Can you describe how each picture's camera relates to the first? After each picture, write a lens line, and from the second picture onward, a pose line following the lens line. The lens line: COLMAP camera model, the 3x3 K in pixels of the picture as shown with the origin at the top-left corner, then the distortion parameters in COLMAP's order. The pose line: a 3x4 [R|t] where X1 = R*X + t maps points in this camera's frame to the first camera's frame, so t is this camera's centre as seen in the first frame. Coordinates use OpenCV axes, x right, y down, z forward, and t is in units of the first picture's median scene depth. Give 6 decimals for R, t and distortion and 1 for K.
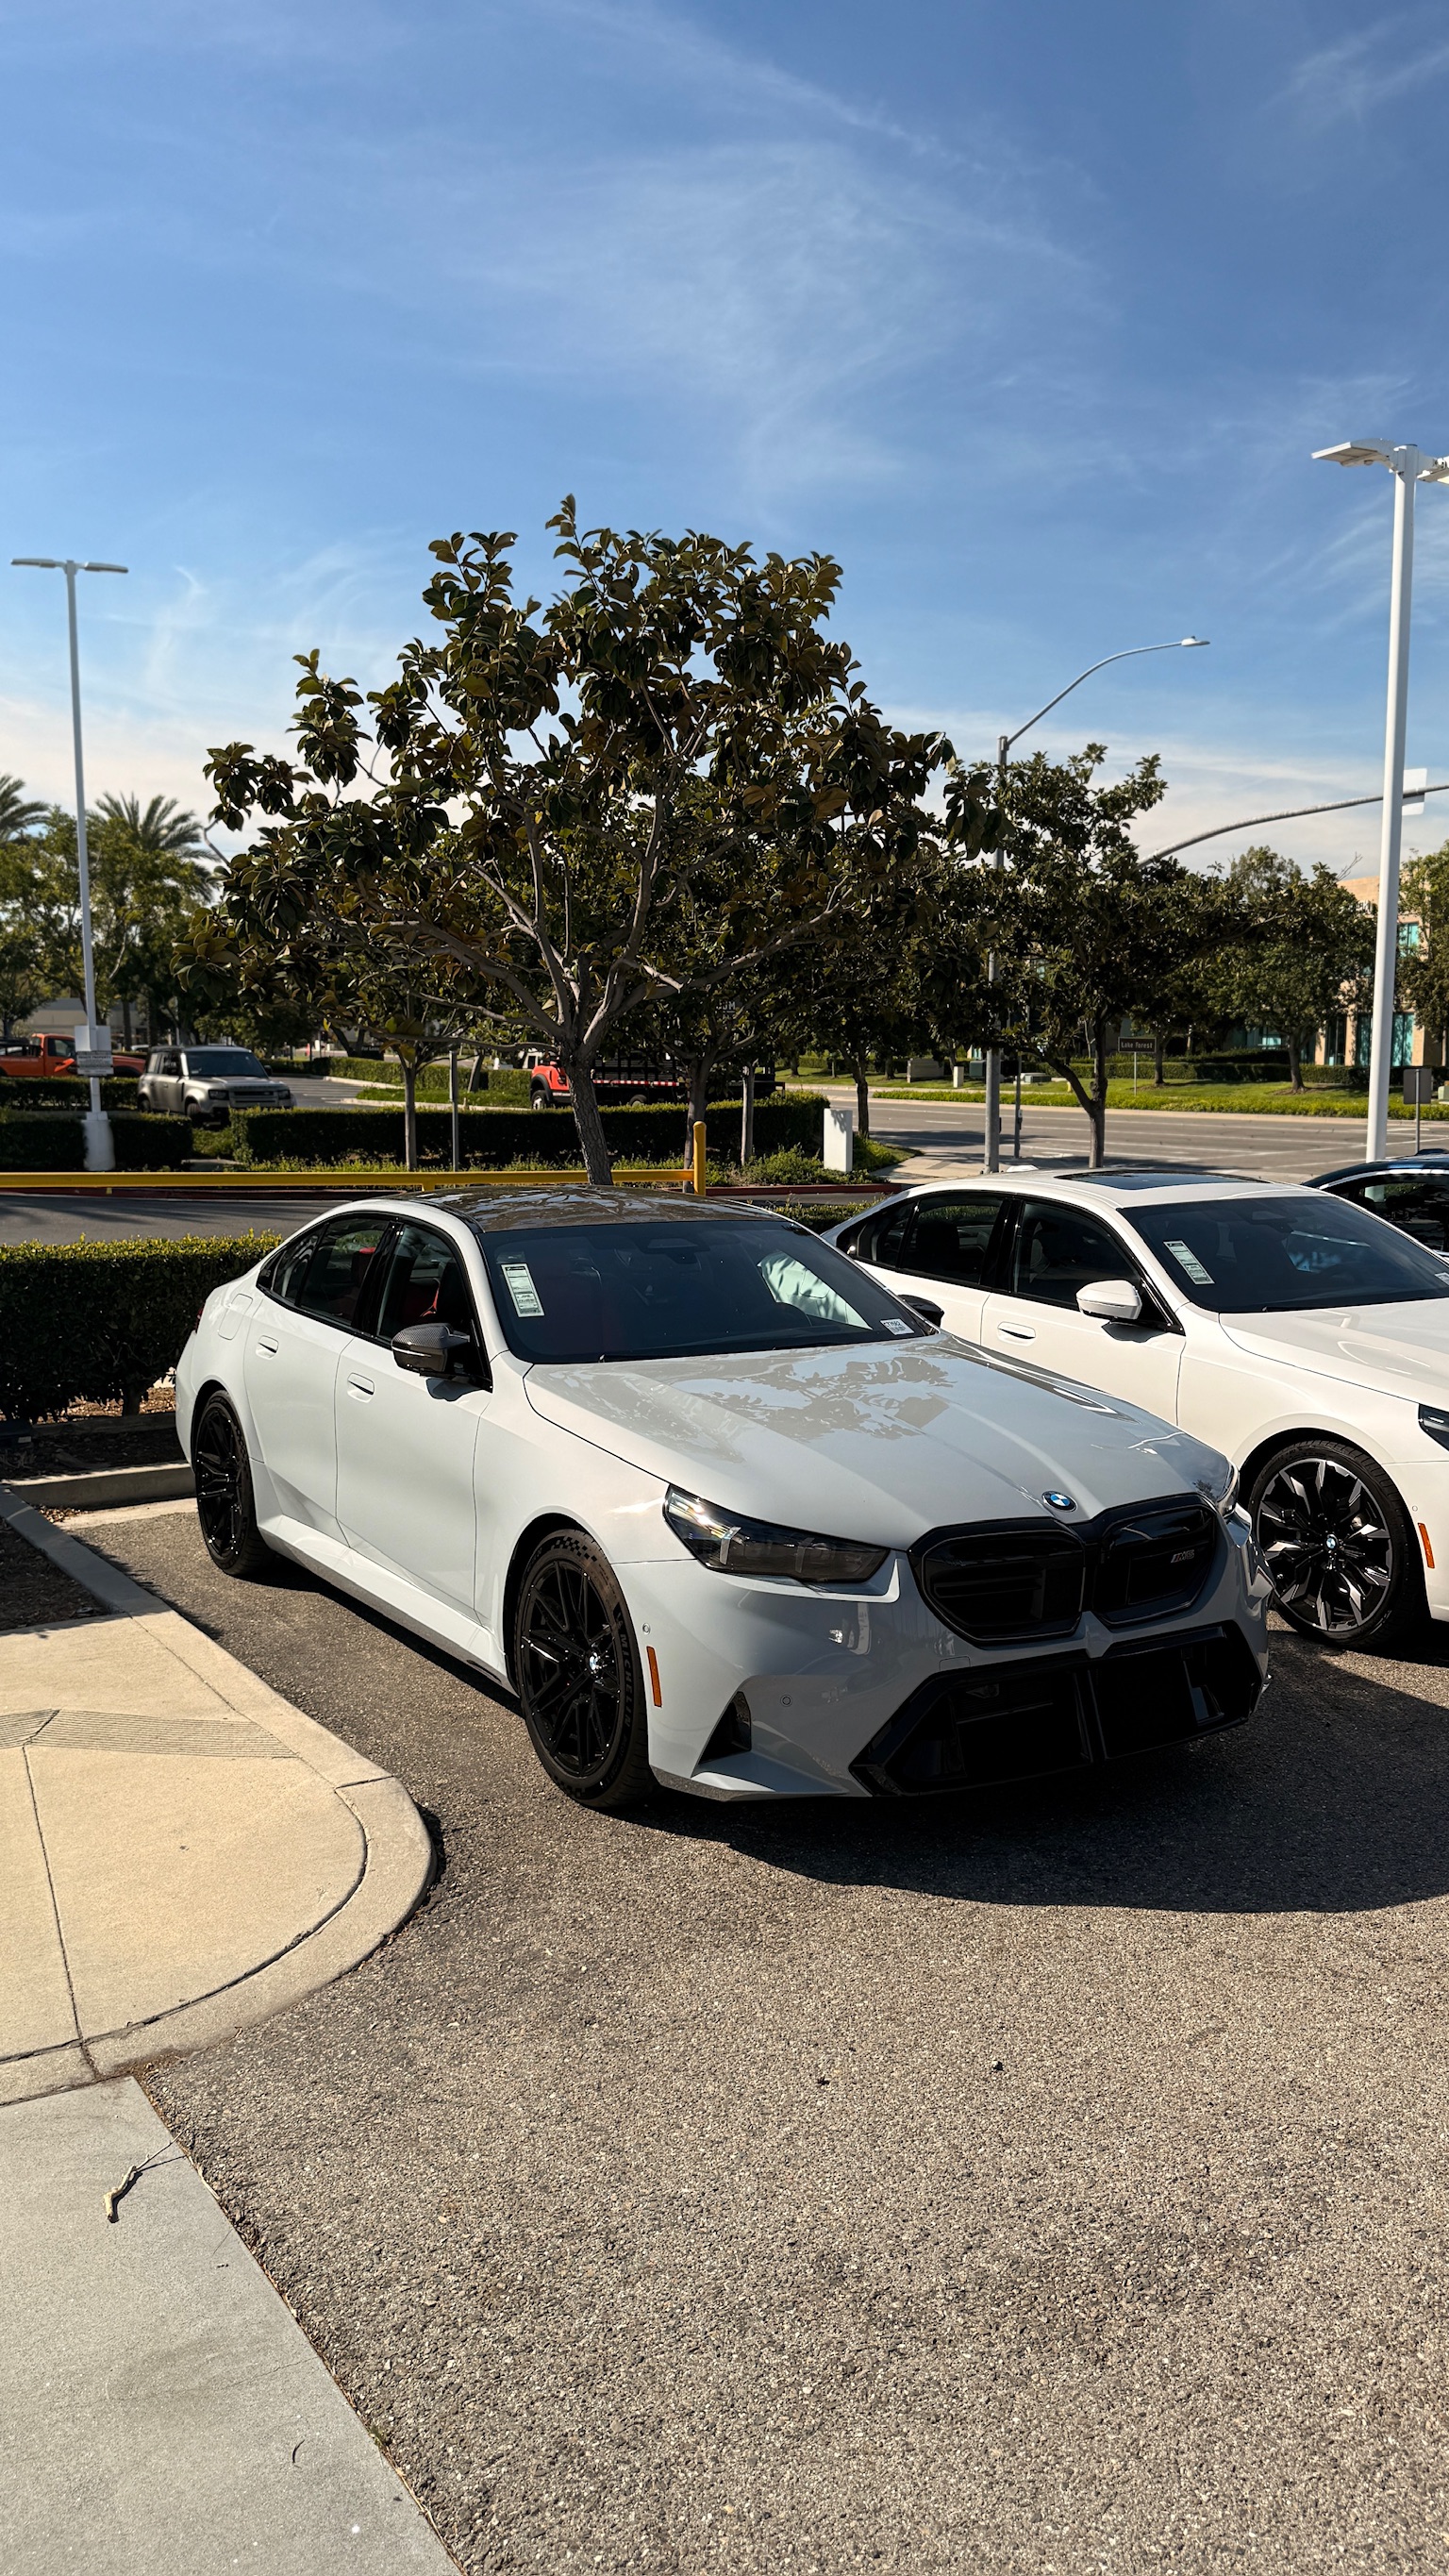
lens RADIAL K [[1830.8, 0, 724.5], [0, 1830.8, 1288.0], [0, 0, 1]] dist [0.134416, -0.219086]
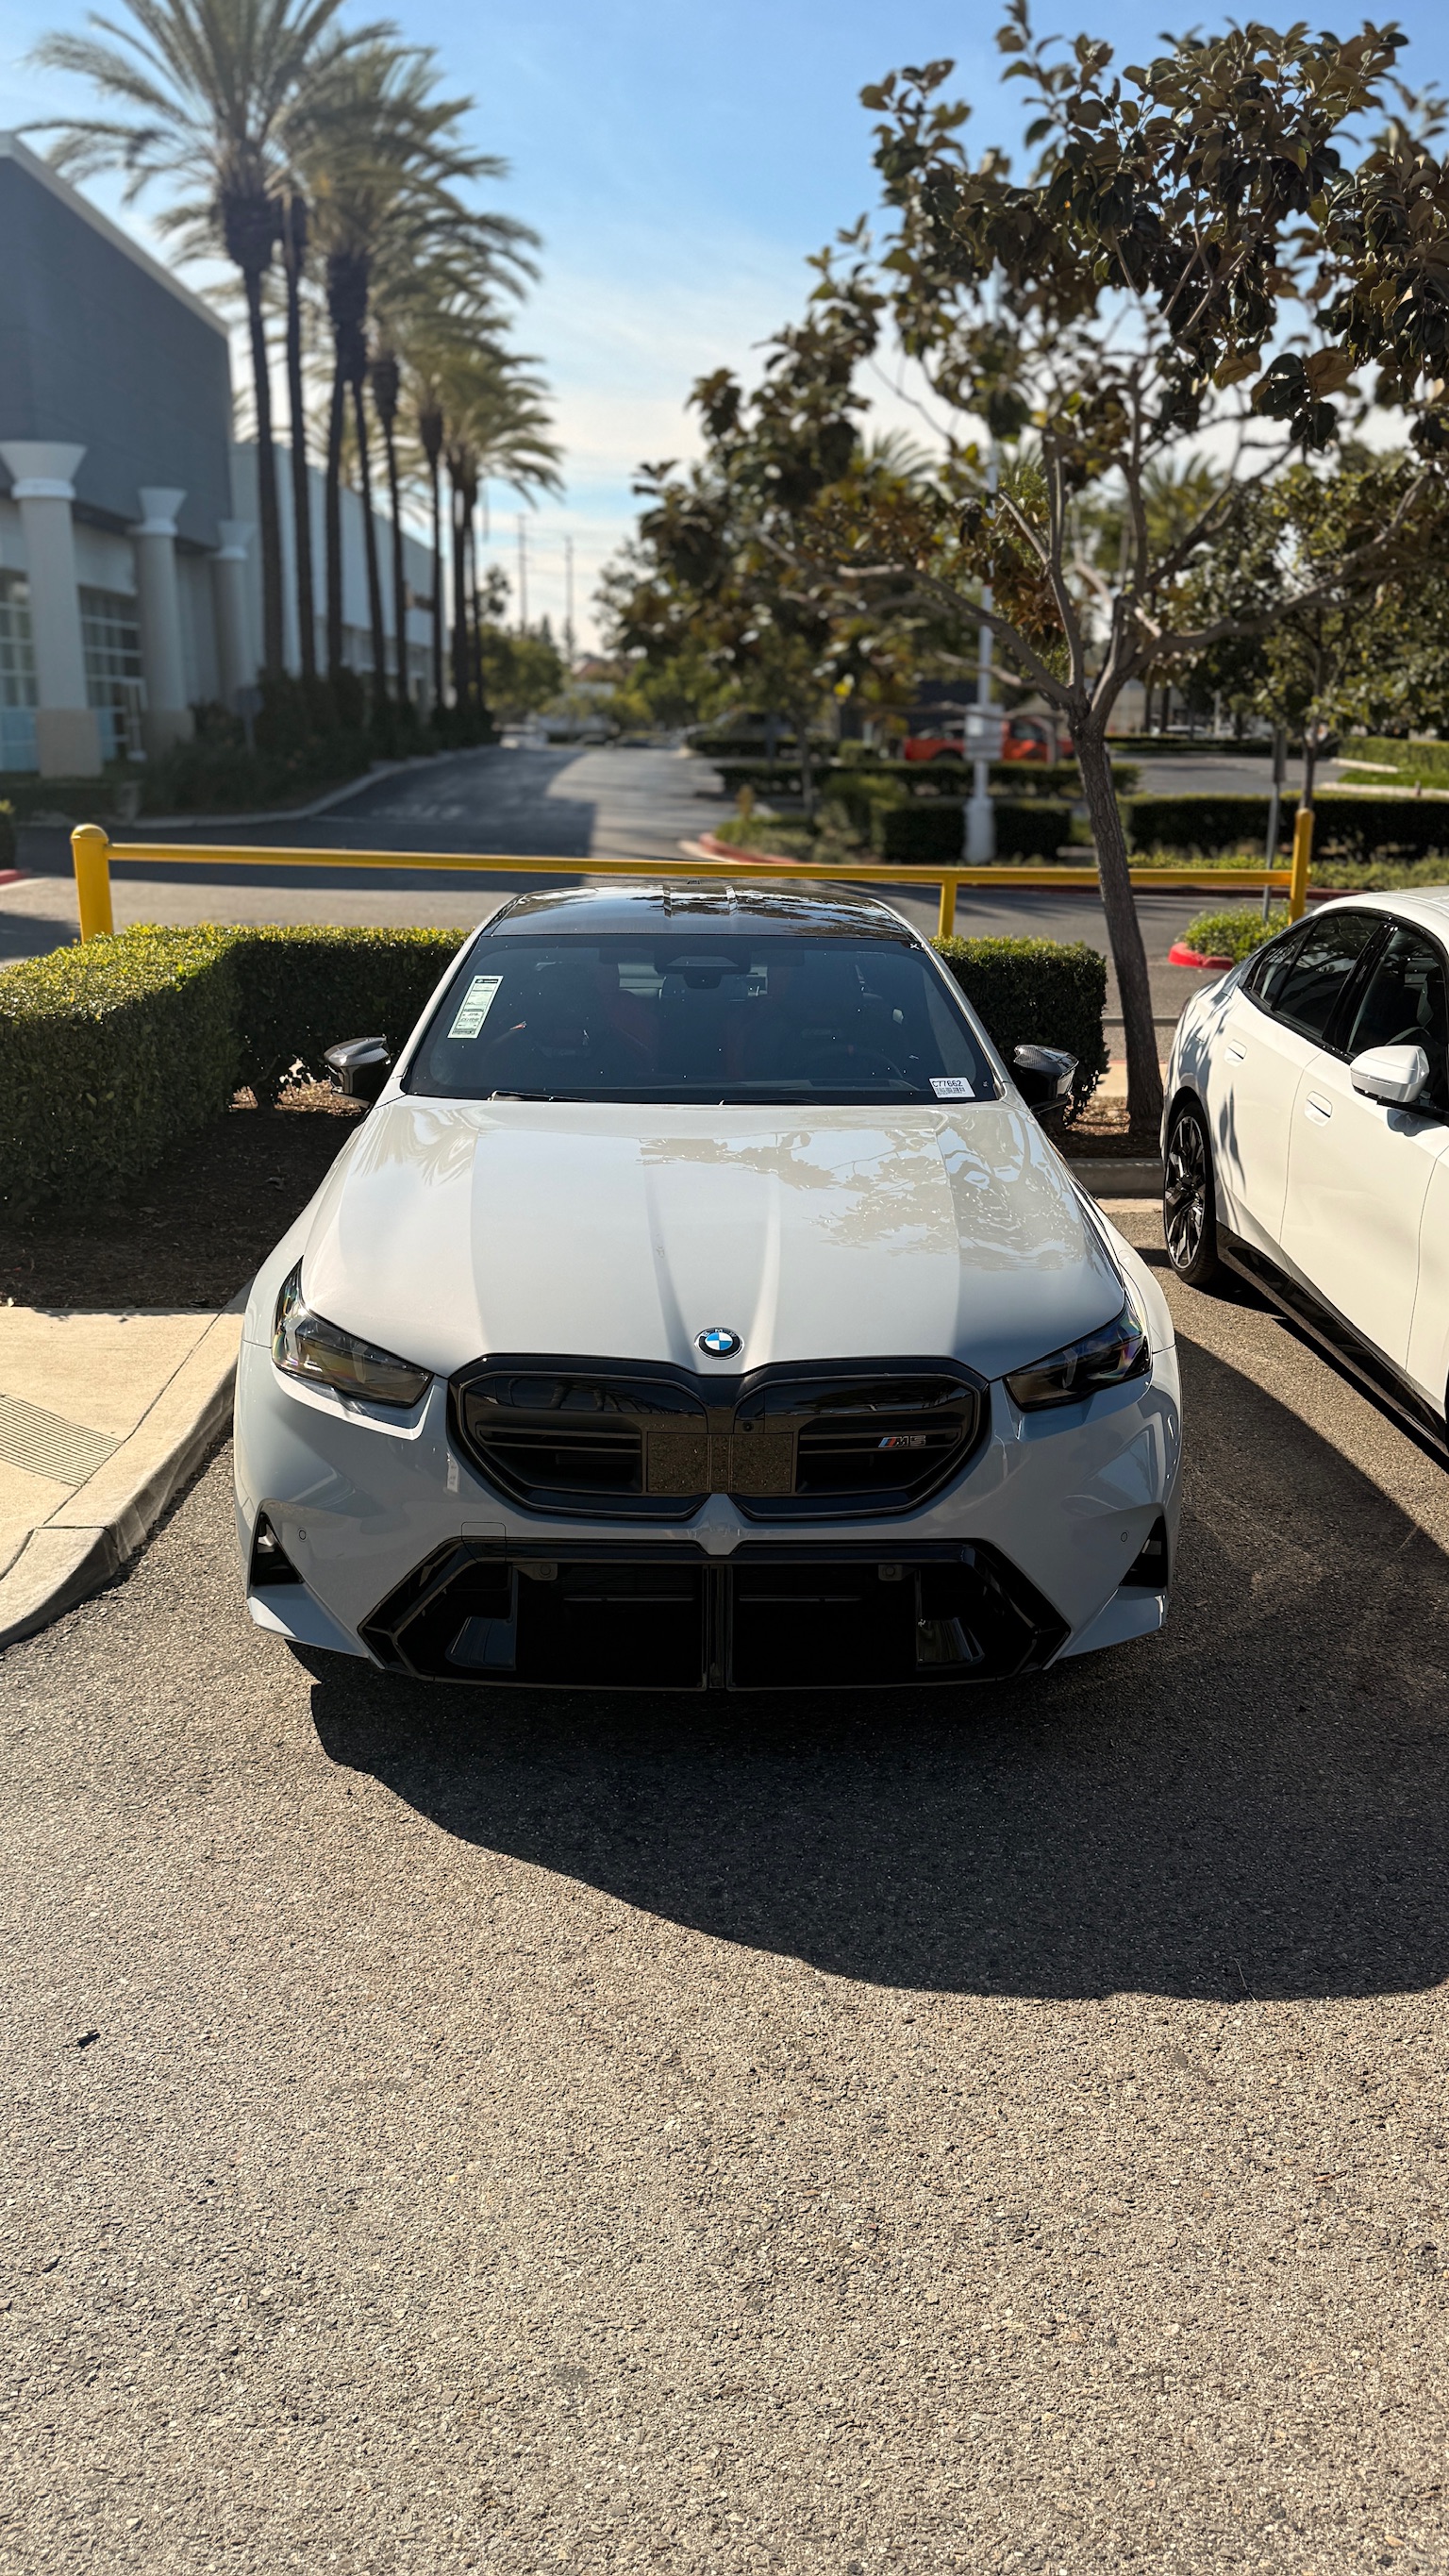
lens RADIAL K [[1872.1, 0, 798.0], [0, 1872.1, 1281.4], [0, 0, 1]] dist [0.058174, -0.084940]
pose [[0.876493, 0.132538, -0.462812, 0.271062], [-0.059078, 0.983702, 0.169822, -0.017539], [0.477777, -0.121506, 0.870038, 0.182955]]
